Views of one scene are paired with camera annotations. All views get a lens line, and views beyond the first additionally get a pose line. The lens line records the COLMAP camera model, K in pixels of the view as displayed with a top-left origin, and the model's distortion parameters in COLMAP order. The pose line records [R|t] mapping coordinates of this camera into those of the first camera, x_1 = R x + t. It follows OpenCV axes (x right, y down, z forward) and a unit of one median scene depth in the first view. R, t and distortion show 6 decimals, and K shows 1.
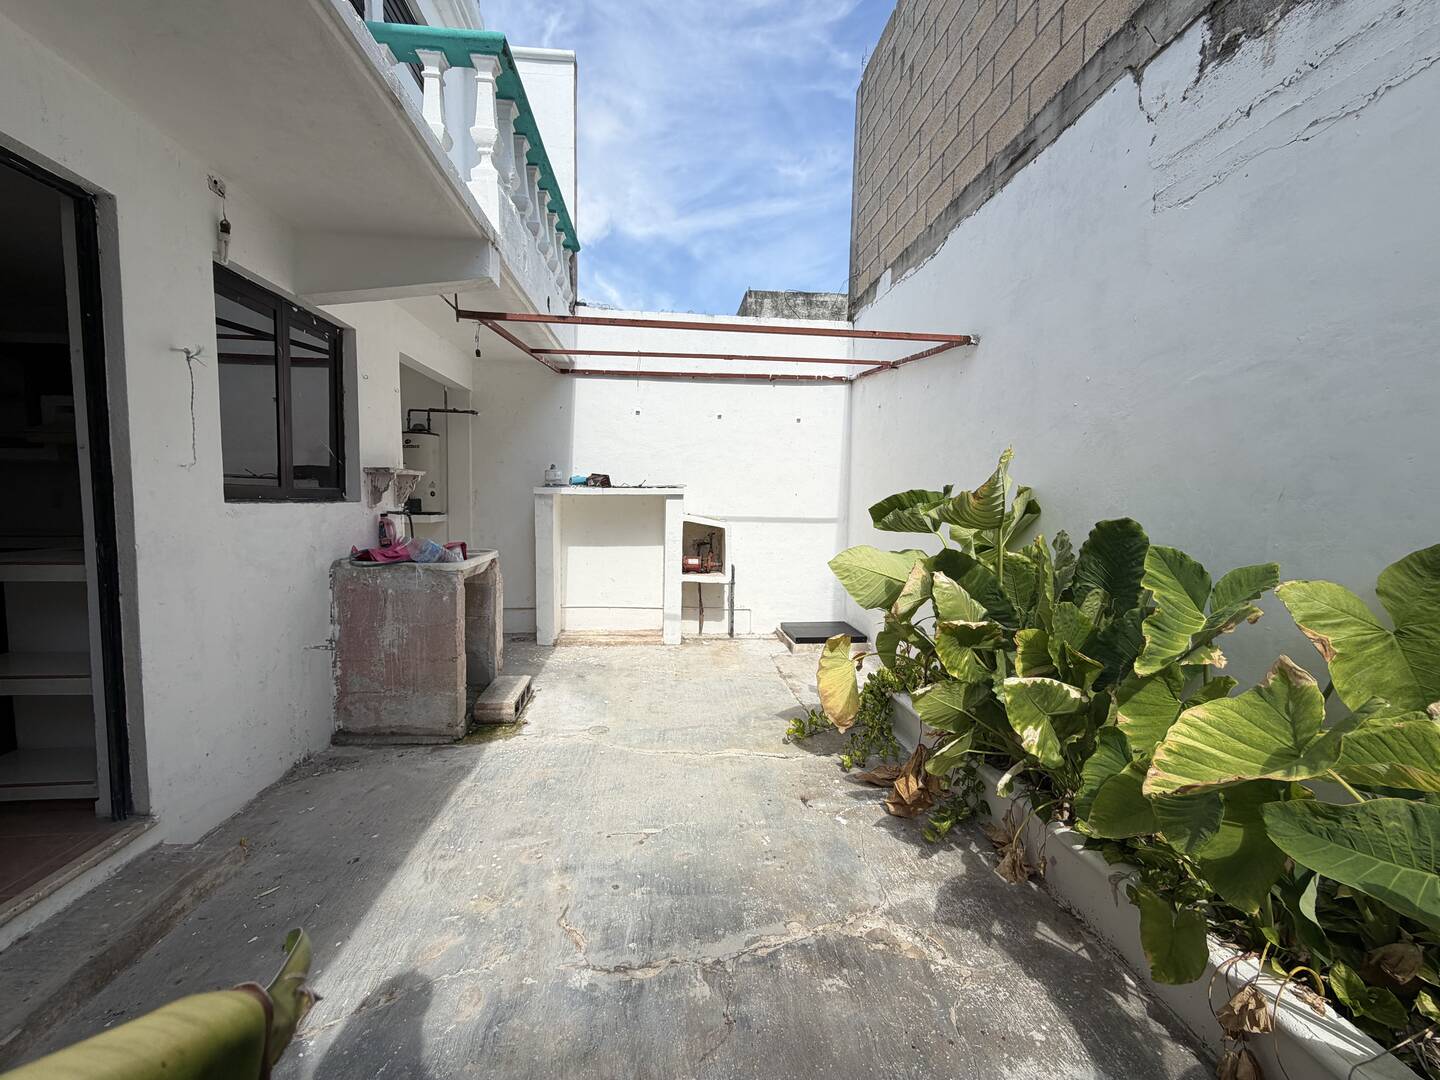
lens RADIAL K [[576.0, 0, 715.2], [0, 576.0, 537.4], [0, 0, 1]] dist [0.001412, 0.000068]
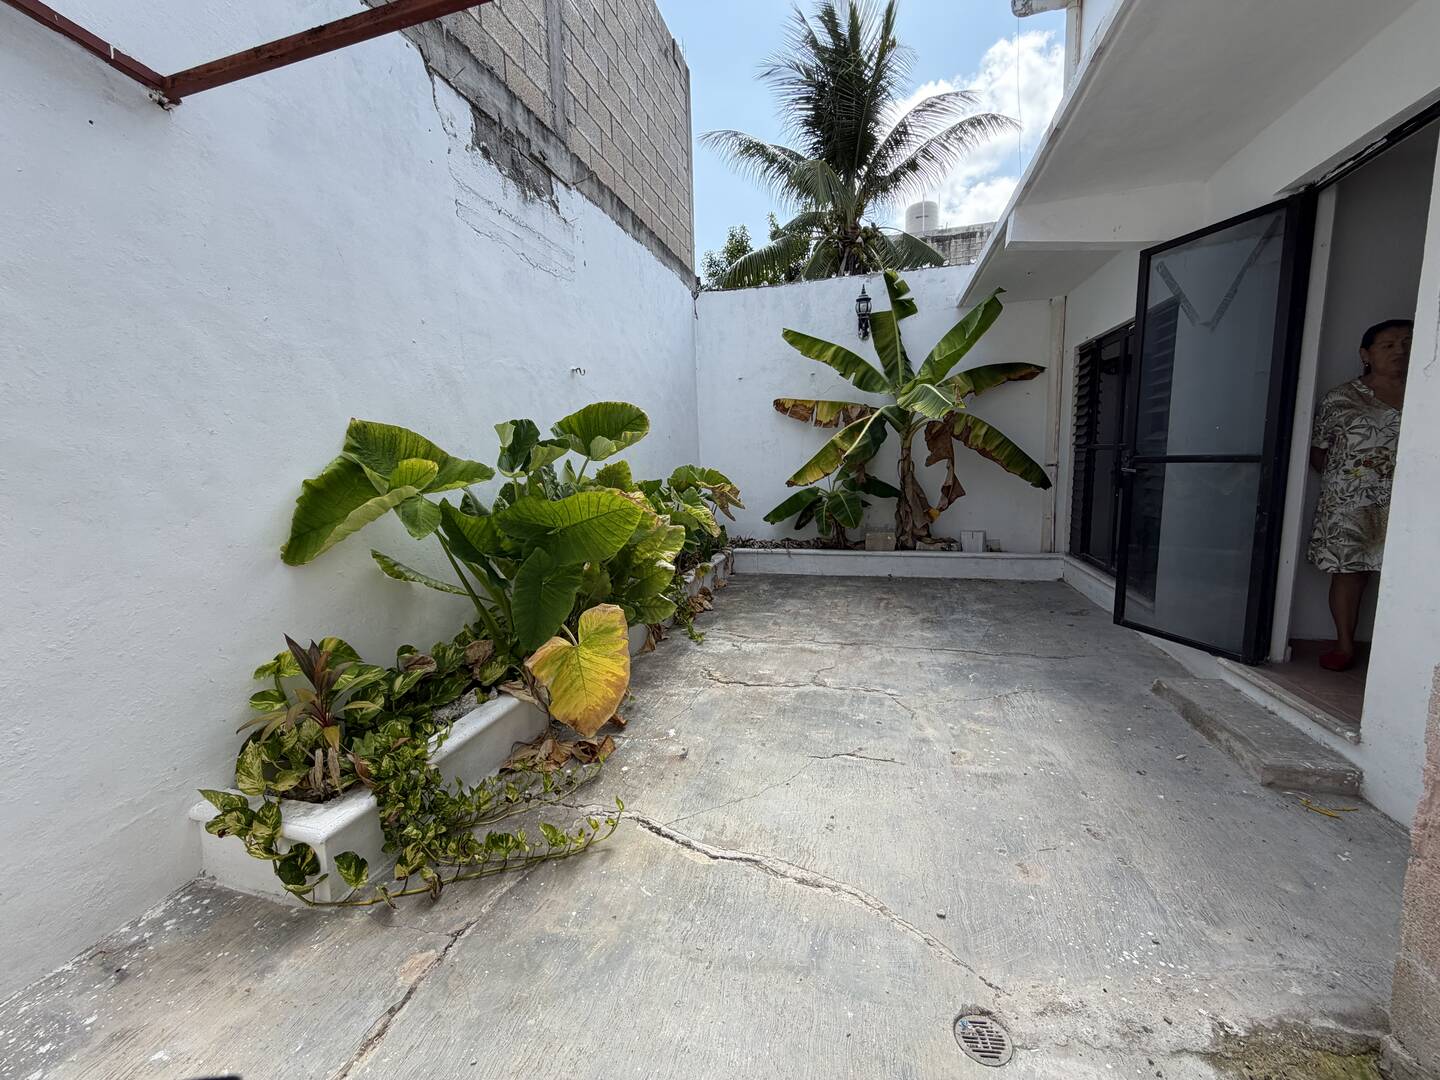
lens RADIAL K [[576.0, 0, 715.2], [0, 576.0, 537.4], [0, 0, 1]] dist [0.001412, 0.000068]
pose [[-0.936265, -0.034961, 0.349551, -0.266208], [0.038925, 0.978584, 0.202136, -0.101523], [-0.349132, 0.202859, -0.914852, 2.240234]]
